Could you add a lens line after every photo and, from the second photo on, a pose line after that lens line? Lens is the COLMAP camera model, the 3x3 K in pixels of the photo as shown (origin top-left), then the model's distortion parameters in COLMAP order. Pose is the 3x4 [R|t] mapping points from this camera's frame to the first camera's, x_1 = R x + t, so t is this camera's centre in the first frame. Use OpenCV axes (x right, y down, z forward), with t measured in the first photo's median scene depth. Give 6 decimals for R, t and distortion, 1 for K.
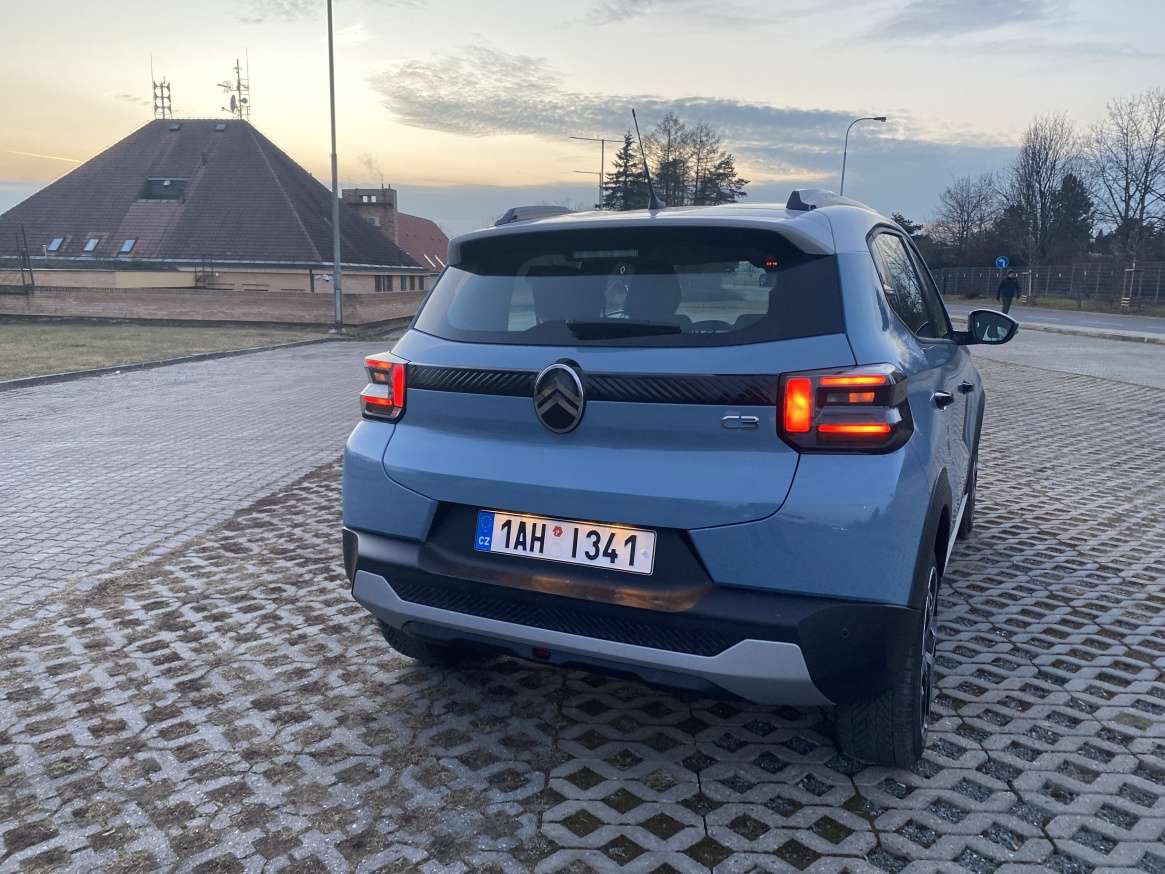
lens RADIAL K [[869.1, 0, 579.5], [0, 869.1, 420.9], [0, 0, 1]] dist [-0.005625, -0.011339]
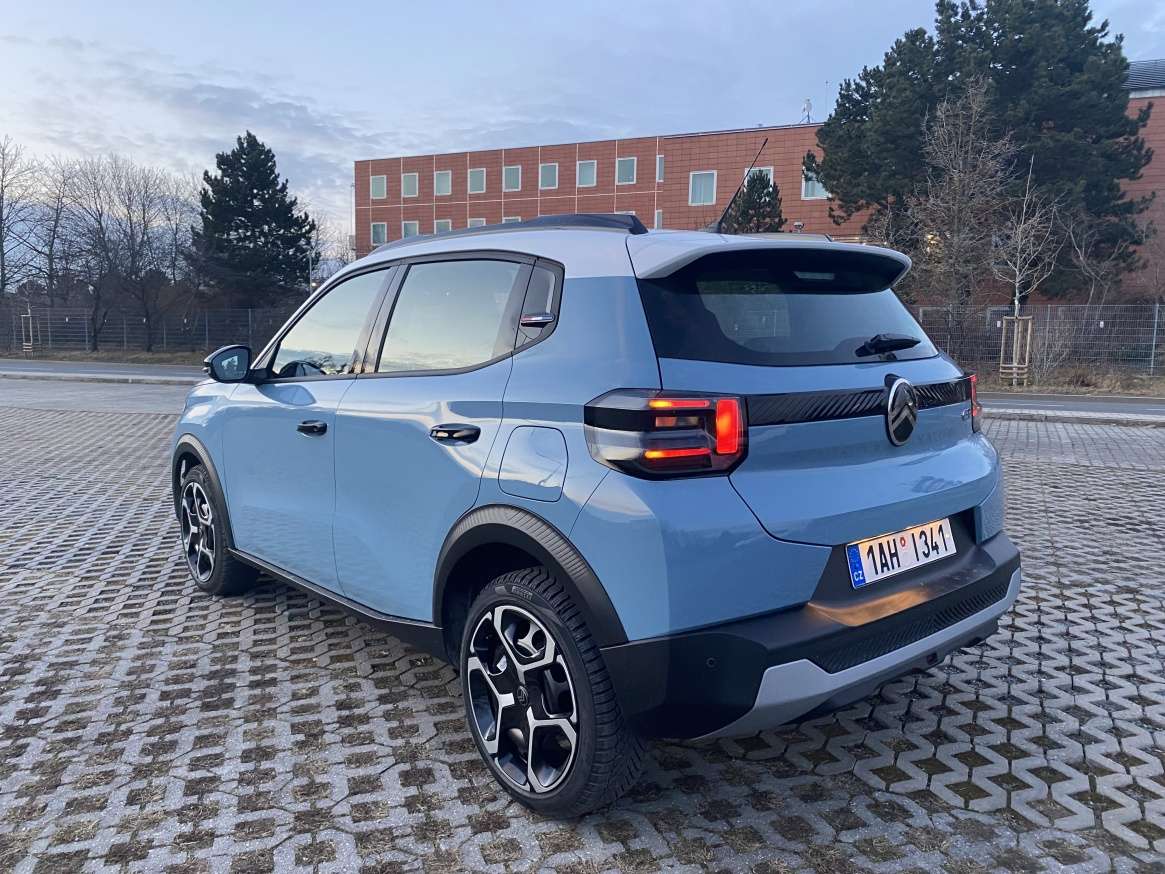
lens RADIAL K [[859.2, 0, 582.5], [0, 859.2, 437.0], [0, 0, 1]] dist [-0.005024, -0.001514]
pose [[0.411574, -0.108588, 0.904884, -1.085357], [0.138348, 0.988814, 0.055735, -0.105293], [-0.900815, 0.102250, 0.421993, 0.892373]]
